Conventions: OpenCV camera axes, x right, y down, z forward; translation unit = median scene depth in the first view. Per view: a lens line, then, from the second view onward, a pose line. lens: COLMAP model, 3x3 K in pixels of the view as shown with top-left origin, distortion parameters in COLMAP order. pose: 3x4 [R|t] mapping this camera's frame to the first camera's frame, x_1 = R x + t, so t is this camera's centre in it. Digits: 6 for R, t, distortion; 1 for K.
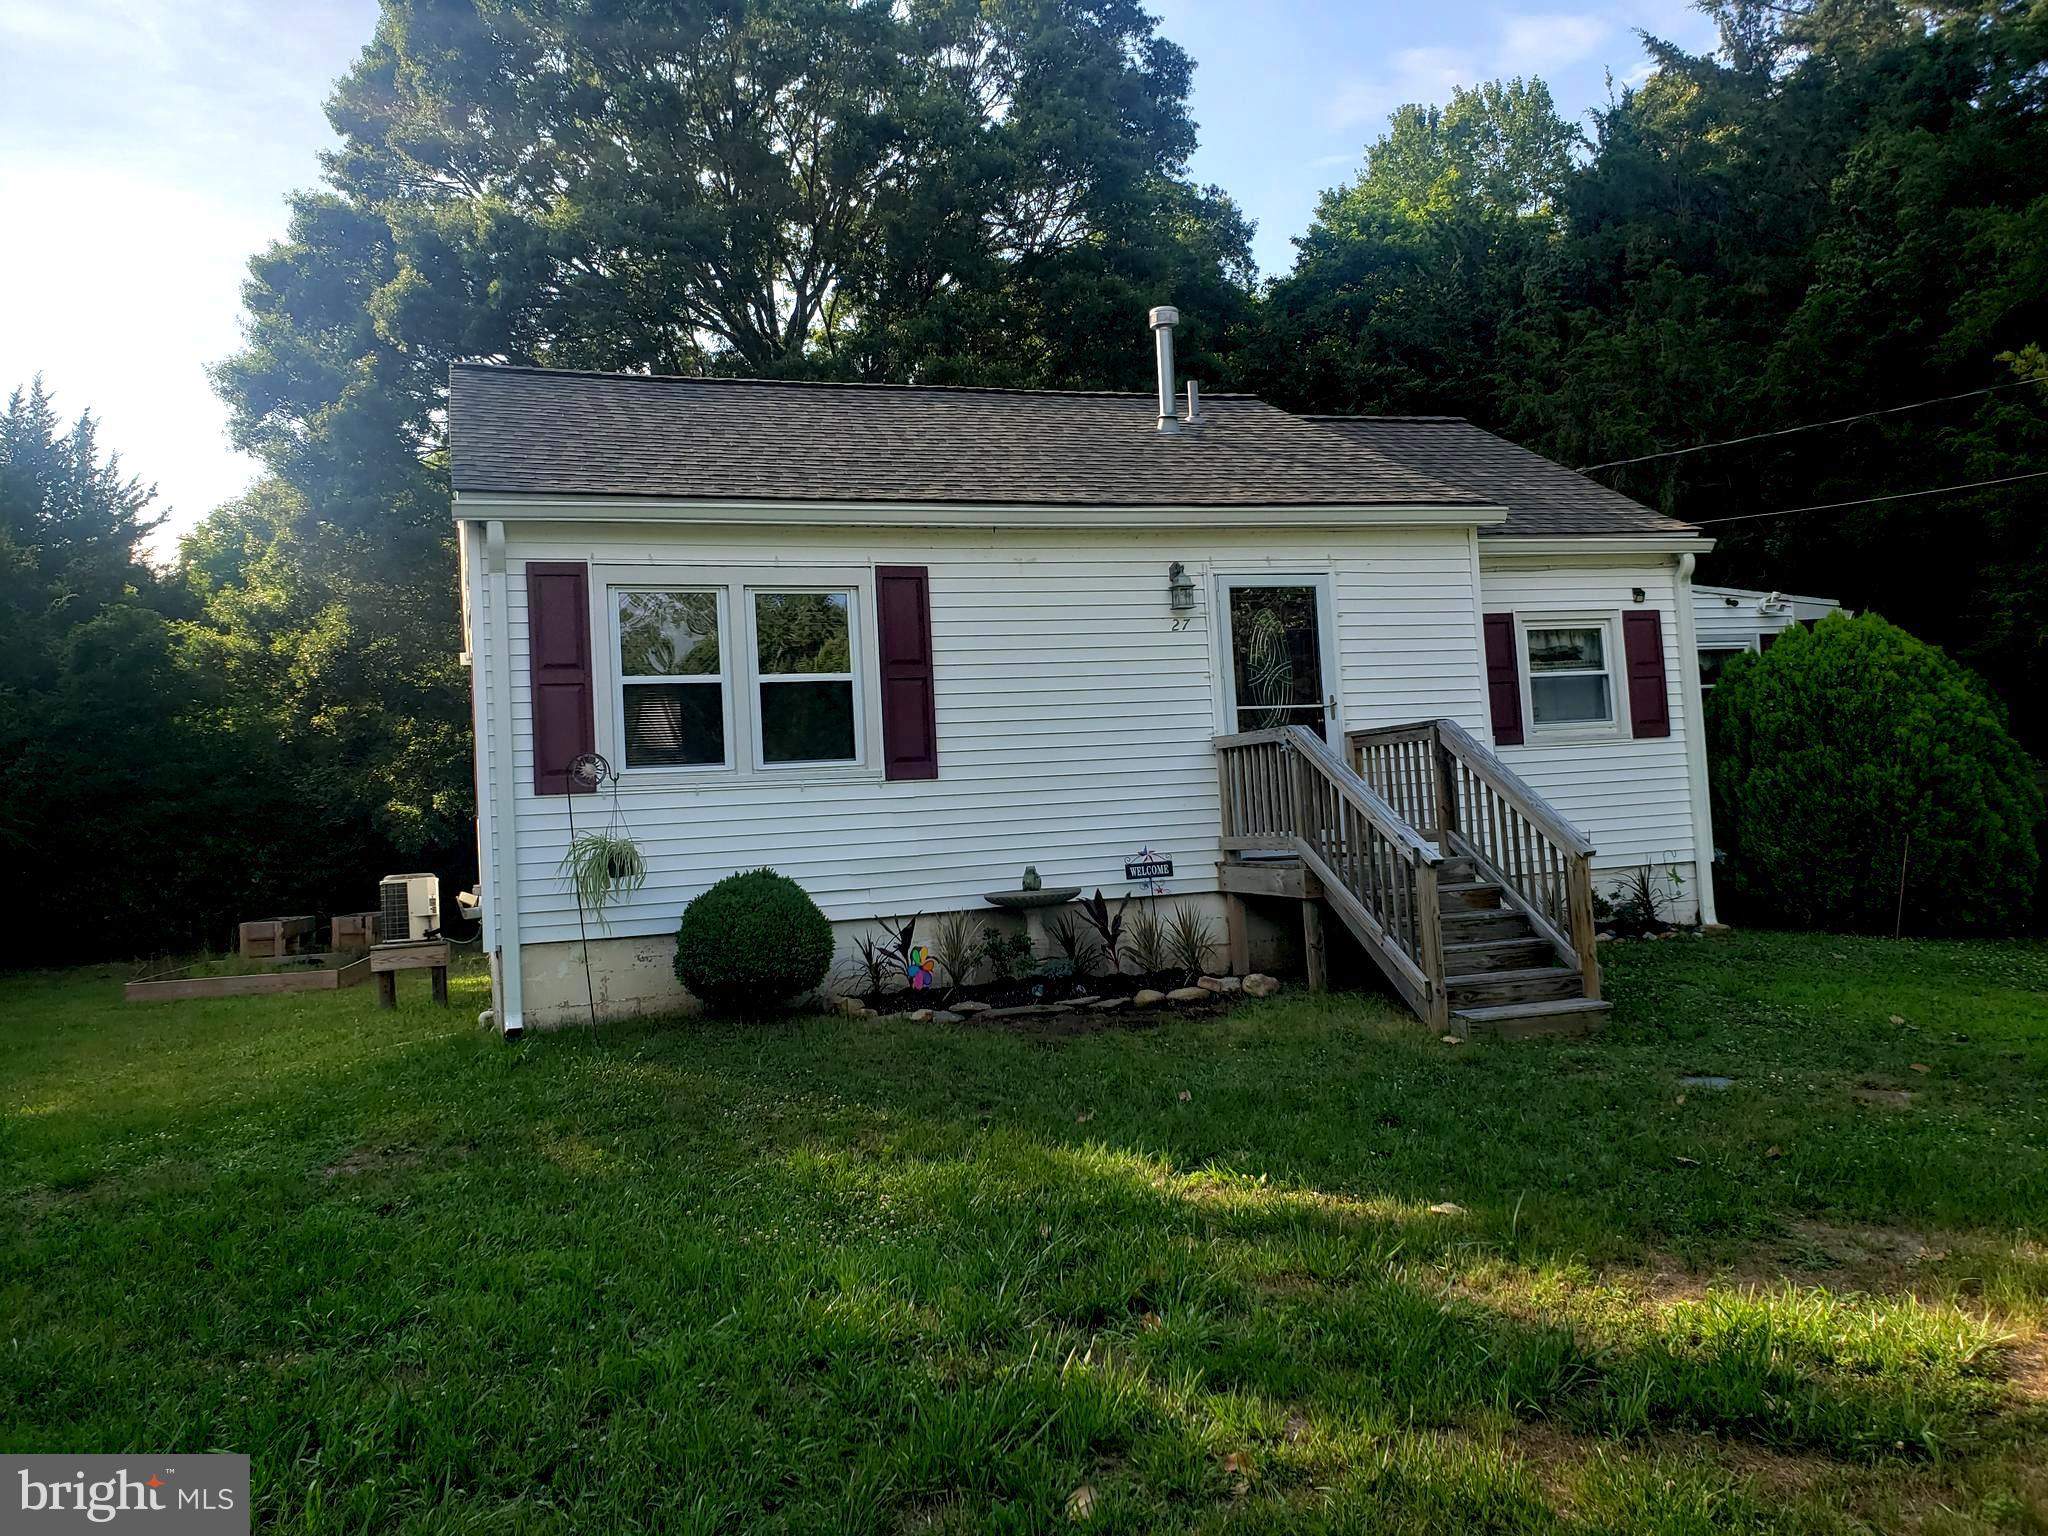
lens RADIAL K [[1545.4, 0, 1022.6], [0, 1545.4, 765.9], [0, 0, 1]] dist [0.019991, -0.009067]
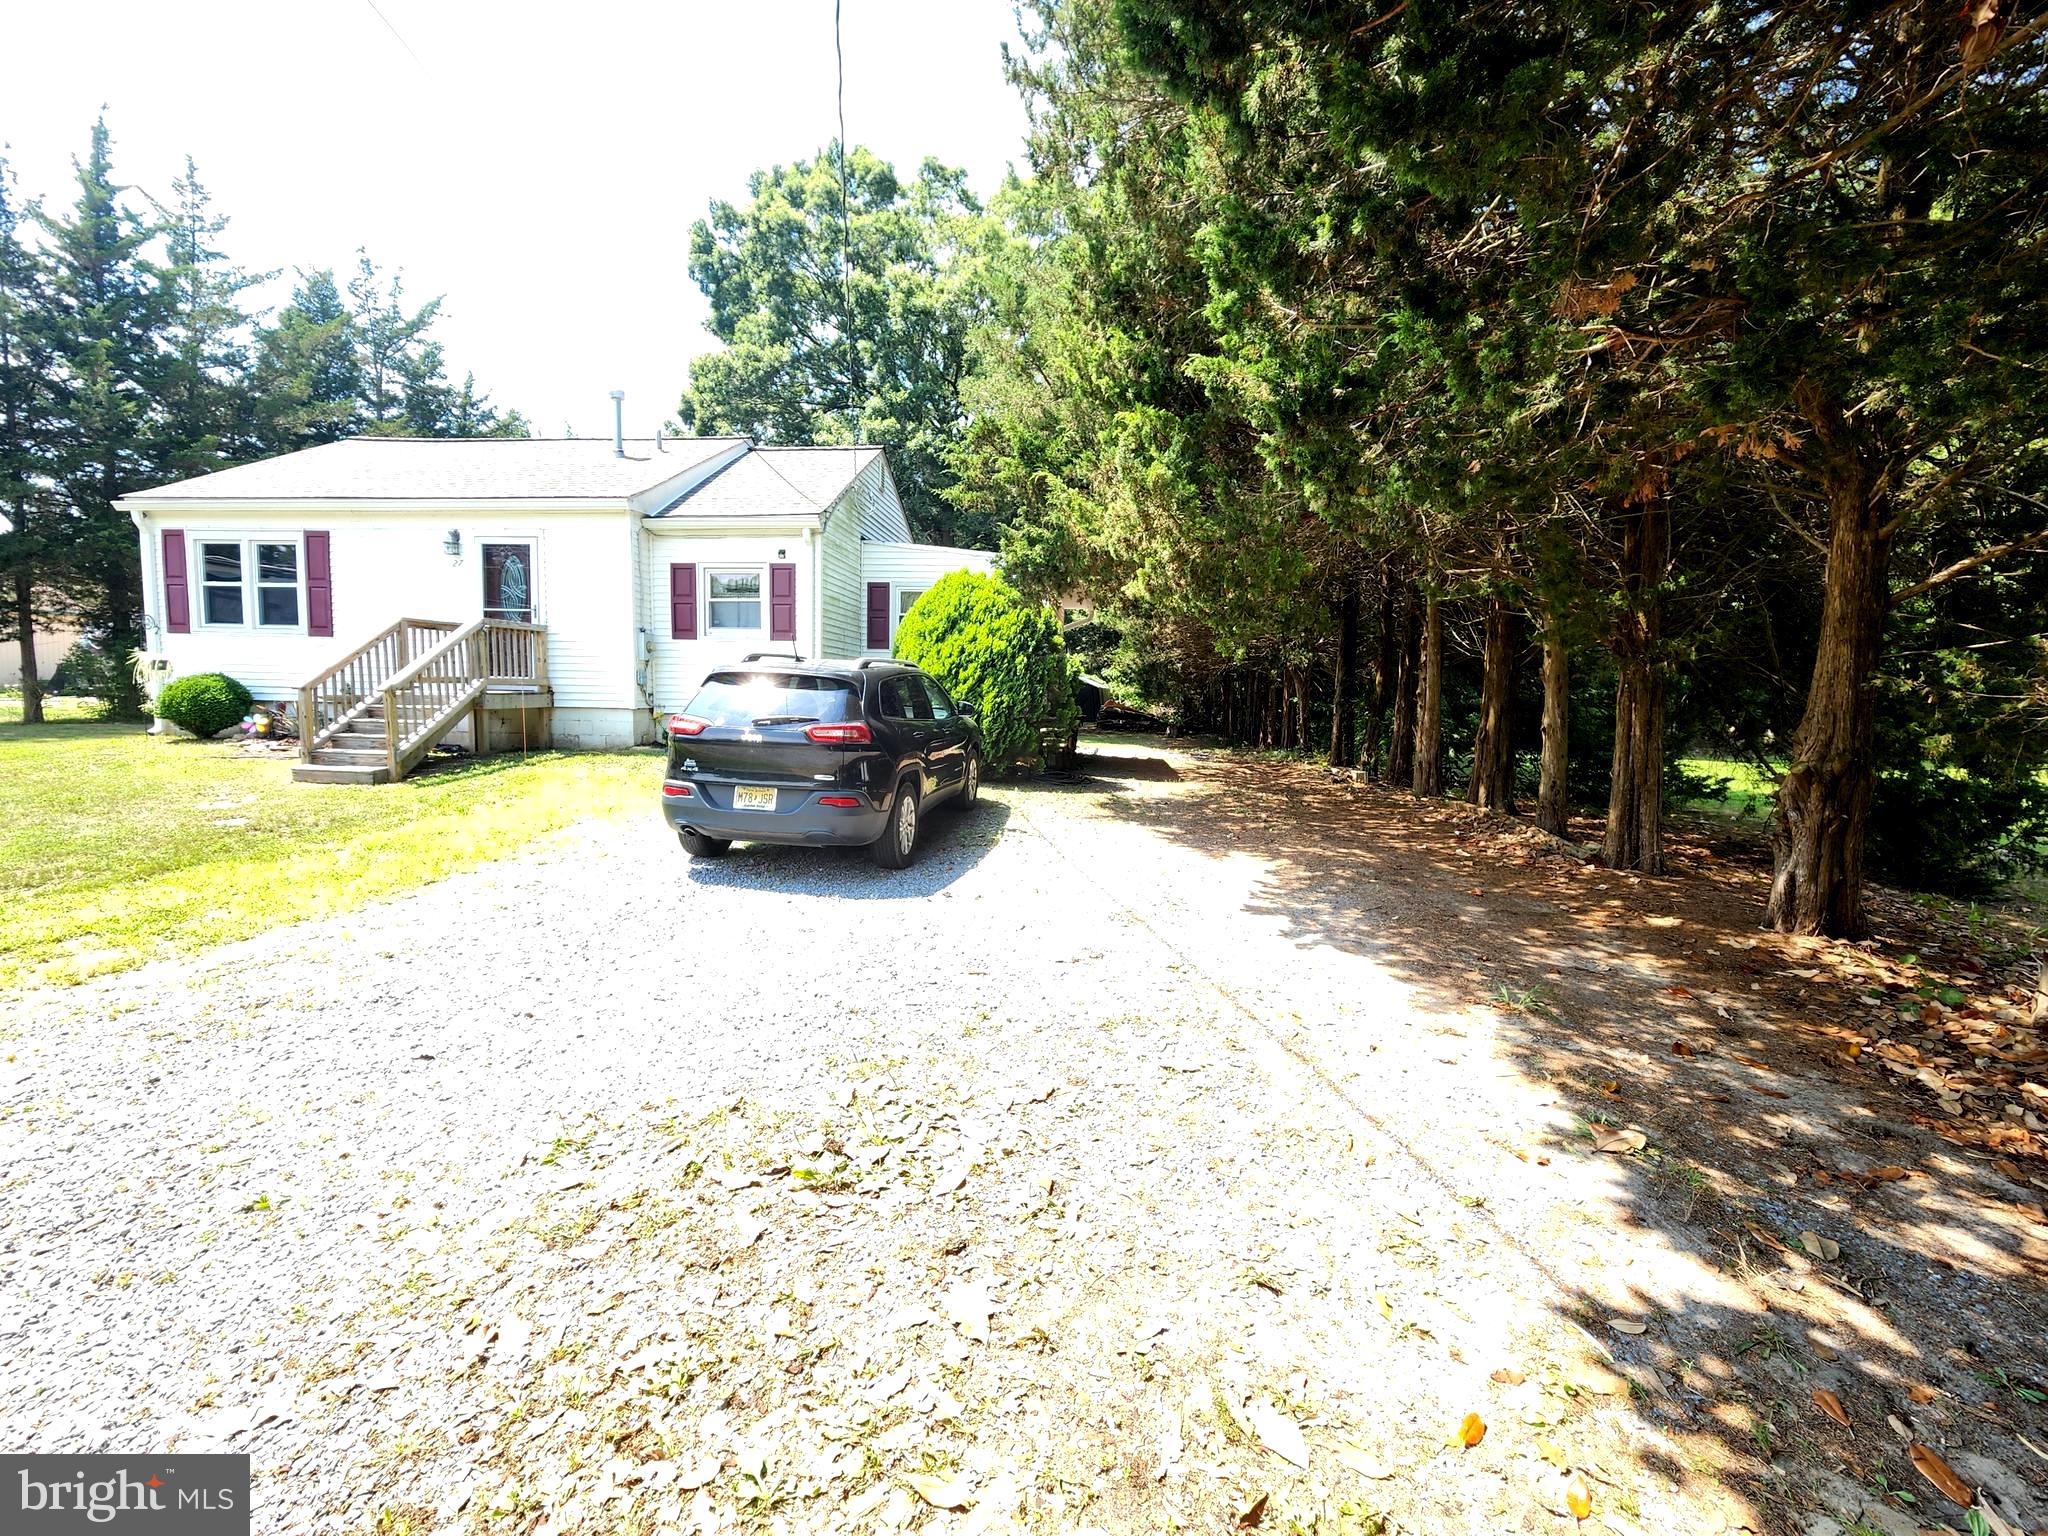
lens RADIAL K [[830.0, 0, 1021.6], [0, 830.0, 771.0], [0, 0, 1]] dist [-0.000954, -0.000781]
pose [[0.925712, 0.109000, -0.362184, 1.209271], [-0.058620, 0.987351, 0.147318, -0.032464], [0.373660, -0.115143, 0.920391, 0.307681]]
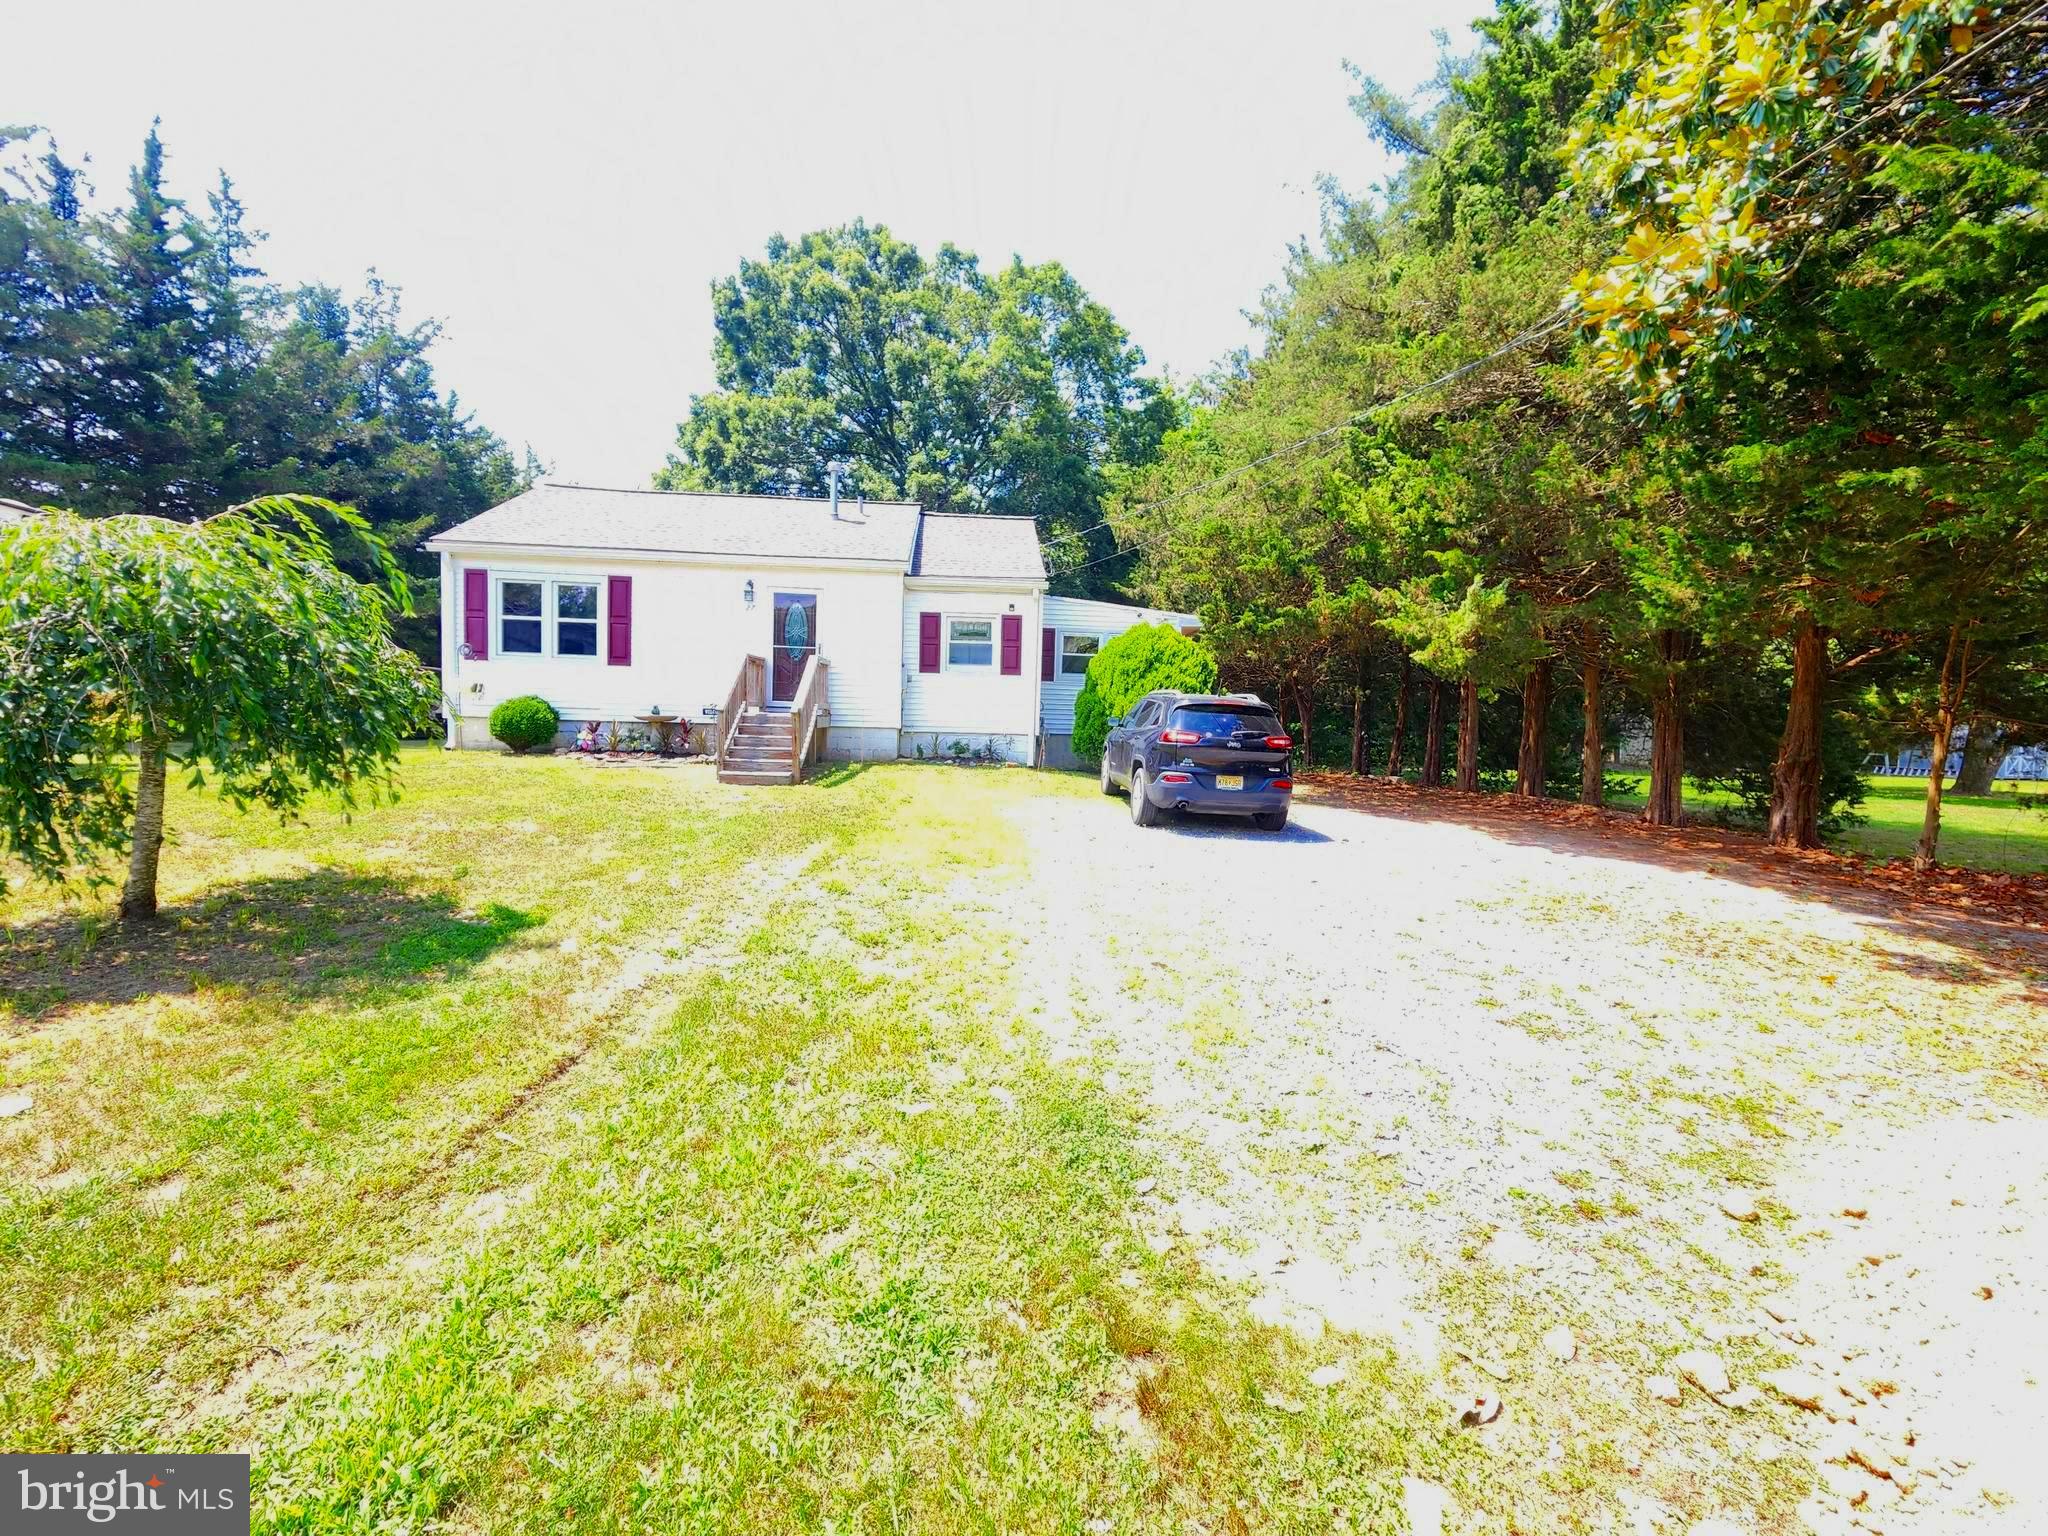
lens RADIAL K [[830.0, 0, 1030.6], [0, 830.0, 765.7], [0, 0, 1]] dist [-0.000954, -0.000781]
pose [[0.977022, 0.090962, -0.192755, 0.812409], [-0.072644, 0.992325, 0.100071, -0.013278], [0.200379, -0.083769, 0.976131, -0.145040]]
